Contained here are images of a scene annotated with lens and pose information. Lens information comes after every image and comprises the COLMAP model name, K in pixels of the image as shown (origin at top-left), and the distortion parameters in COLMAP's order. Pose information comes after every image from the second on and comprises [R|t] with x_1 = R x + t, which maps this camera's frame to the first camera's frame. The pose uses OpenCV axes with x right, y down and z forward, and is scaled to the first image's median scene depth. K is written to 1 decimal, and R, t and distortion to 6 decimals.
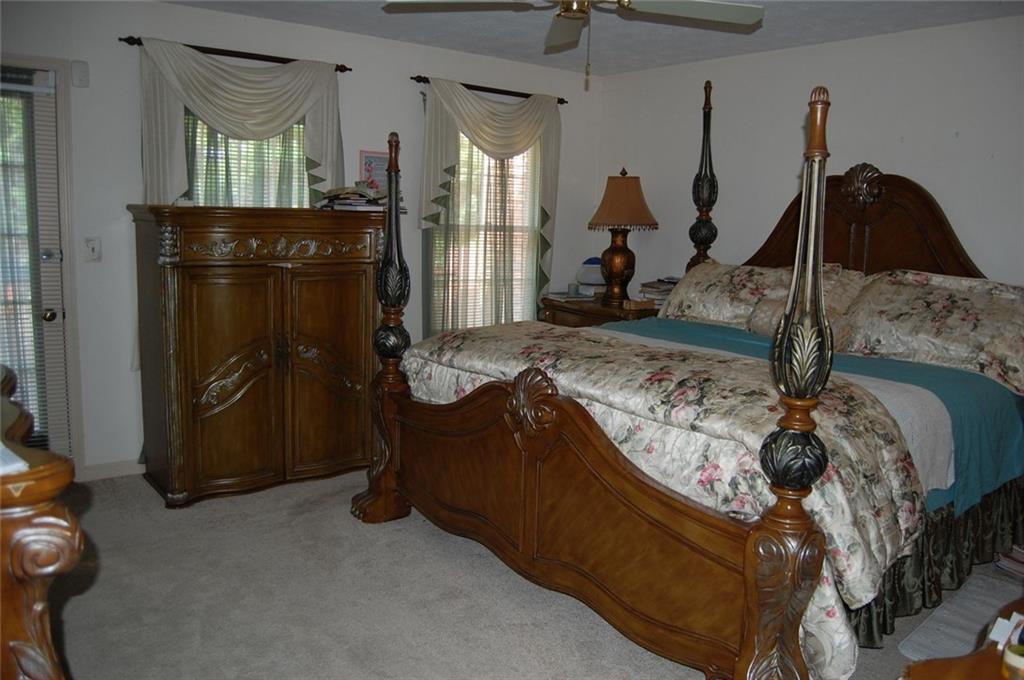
lens RADIAL K [[806.4, 0, 531.4], [0, 806.4, 341.4], [0, 0, 1]] dist [-0.095861, 0.044730]
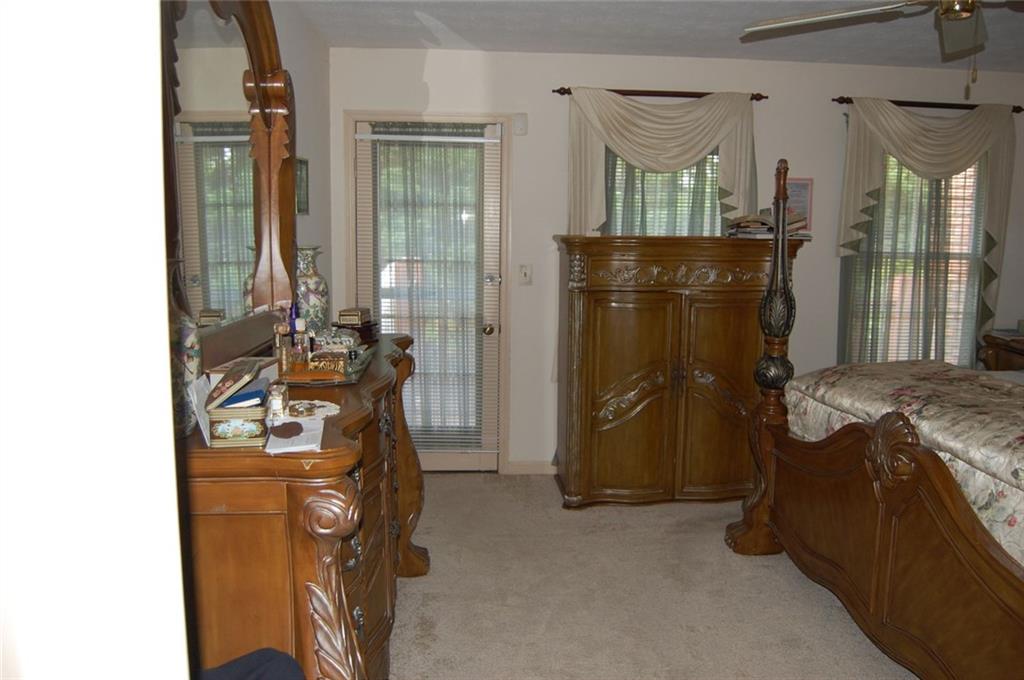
lens RADIAL K [[804.2, 0, 532.4], [0, 804.2, 340.8], [0, 0, 1]] dist [-0.097034, 0.042493]
pose [[0.830921, 0.048687, -0.554256, 0.113506], [-0.066136, 0.997744, -0.011504, -0.007209], [0.552446, 0.046215, 0.832267, 0.028821]]
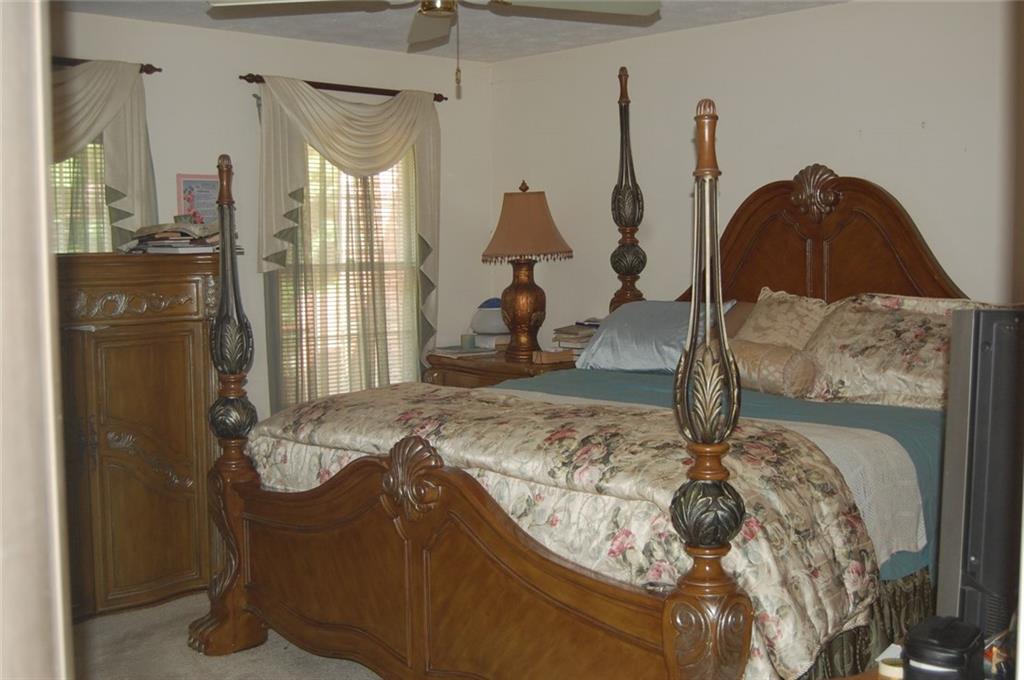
lens RADIAL K [[1176.0, 0, 531.4], [0, 1176.0, 342.9], [0, 0, 1]] dist [-0.068907, 0.009155]
pose [[0.994268, -0.052997, 0.092860, 0.012986], [0.059097, 0.996184, -0.064221, 0.016805], [-0.089103, 0.069341, 0.993606, -0.158242]]
